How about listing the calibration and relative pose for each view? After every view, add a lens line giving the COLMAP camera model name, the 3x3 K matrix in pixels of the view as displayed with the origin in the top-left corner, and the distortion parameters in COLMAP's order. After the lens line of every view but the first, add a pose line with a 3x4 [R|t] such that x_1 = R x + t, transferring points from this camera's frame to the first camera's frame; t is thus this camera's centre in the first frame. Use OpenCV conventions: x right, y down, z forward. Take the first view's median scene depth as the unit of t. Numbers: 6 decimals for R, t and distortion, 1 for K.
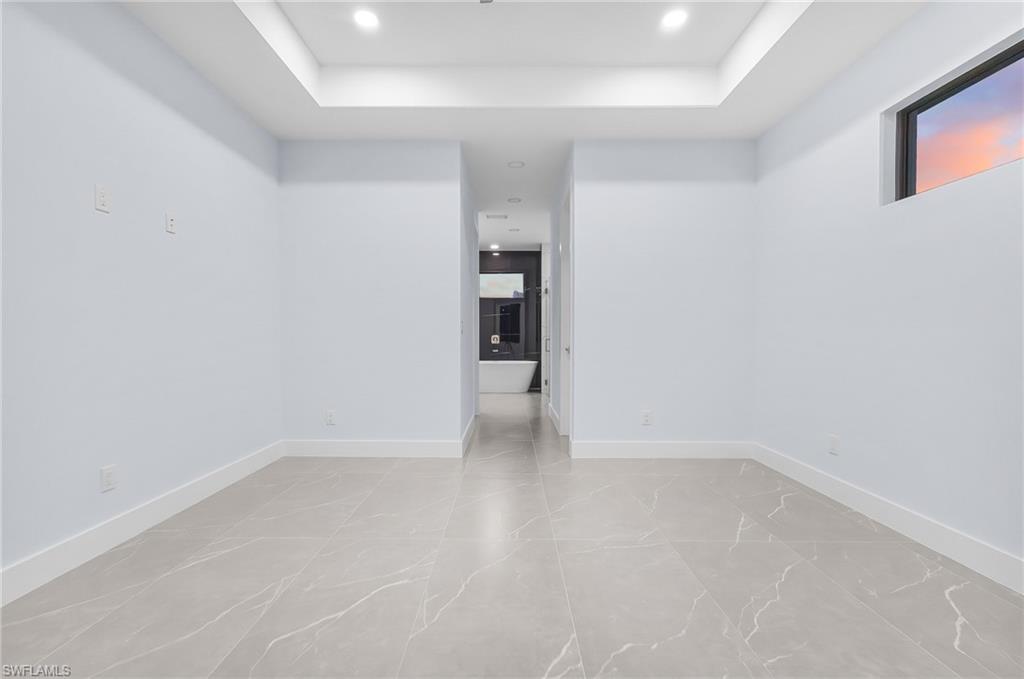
lens RADIAL K [[478.9, 0, 513.4], [0, 478.9, 340.0], [0, 0, 1]] dist [0.000127, 0.001881]
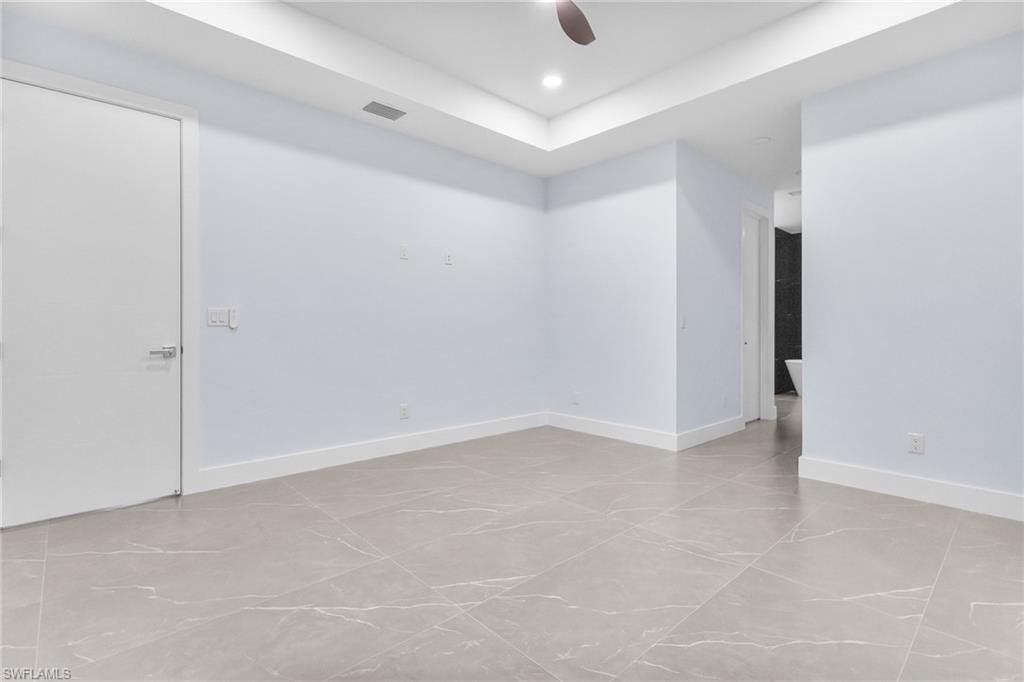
lens RADIAL K [[478.9, 0, 510.4], [0, 478.9, 335.2], [0, 0, 1]] dist [0.000127, 0.001881]
pose [[0.683620, 0.007863, -0.729796, 0.427721], [-0.010223, 0.999947, 0.001198, 0.002846], [0.729767, 0.006642, 0.683664, 0.054134]]
